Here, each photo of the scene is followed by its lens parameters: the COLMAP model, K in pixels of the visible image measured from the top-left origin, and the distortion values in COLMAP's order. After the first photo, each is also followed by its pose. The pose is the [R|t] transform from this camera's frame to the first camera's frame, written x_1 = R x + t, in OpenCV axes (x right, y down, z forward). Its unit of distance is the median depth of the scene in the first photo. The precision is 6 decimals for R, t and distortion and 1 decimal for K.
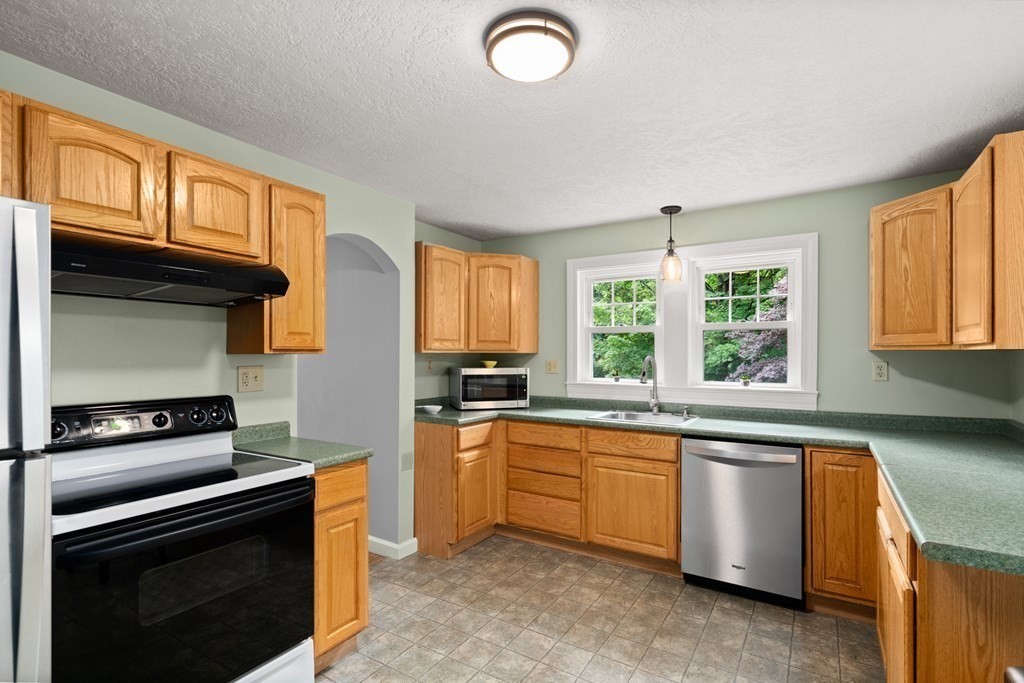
lens RADIAL K [[487.9, 0, 513.0], [0, 487.9, 355.4], [0, 0, 1]] dist [-0.000003, -0.000401]
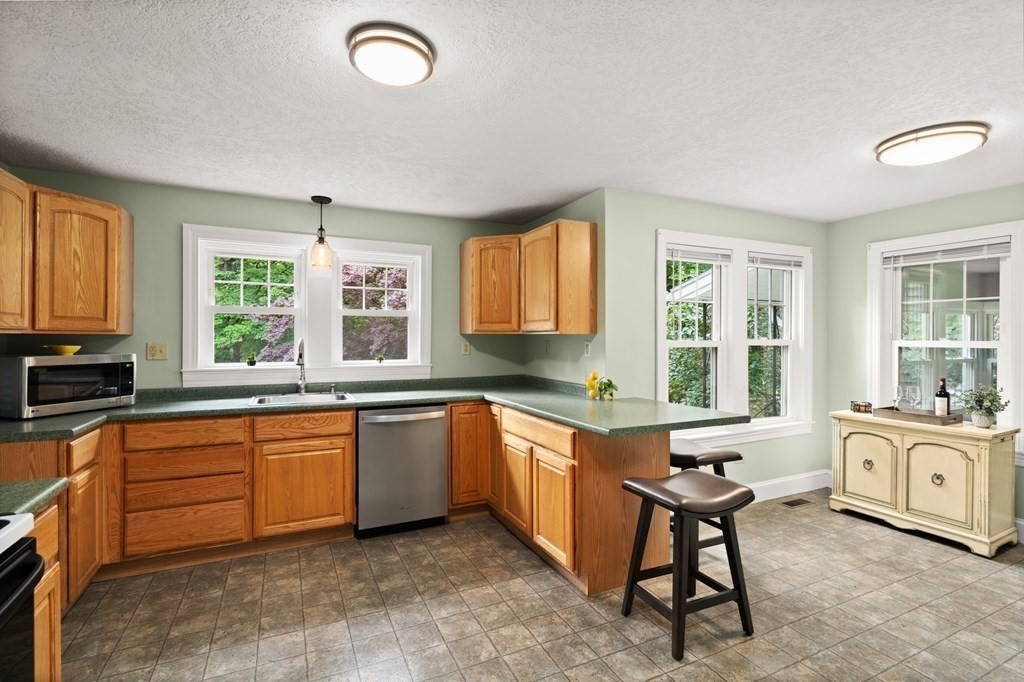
lens RADIAL K [[487.9, 0, 517.5], [0, 487.9, 336.4], [0, 0, 1]] dist [-0.000003, -0.000401]
pose [[0.522066, 0.000901, 0.852905, -0.388739], [0.000311, 0.999999, -0.001247, -0.000471], [-0.852905, 0.000917, 0.522065, 0.093659]]
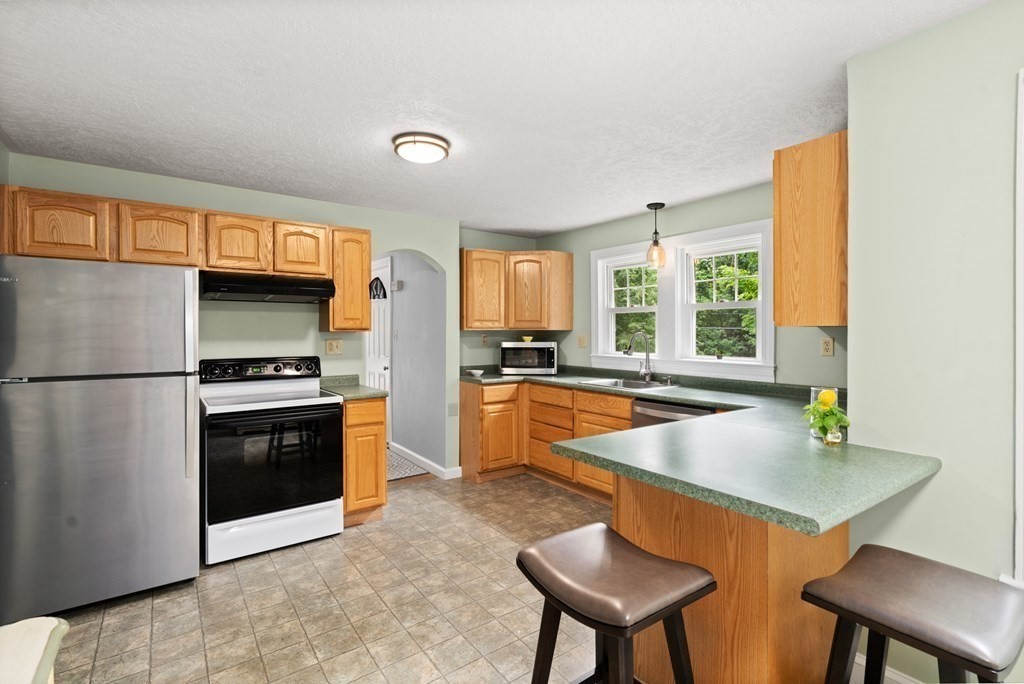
lens RADIAL K [[487.9, 0, 511.0], [0, 487.9, 336.0], [0, 0, 1]] dist [-0.000003, -0.000401]
pose [[0.926205, 0.001864, -0.377016, 0.483049], [0.001496, 0.999962, 0.008619, -0.000933], [0.377018, -0.008547, 0.926167, -0.219440]]
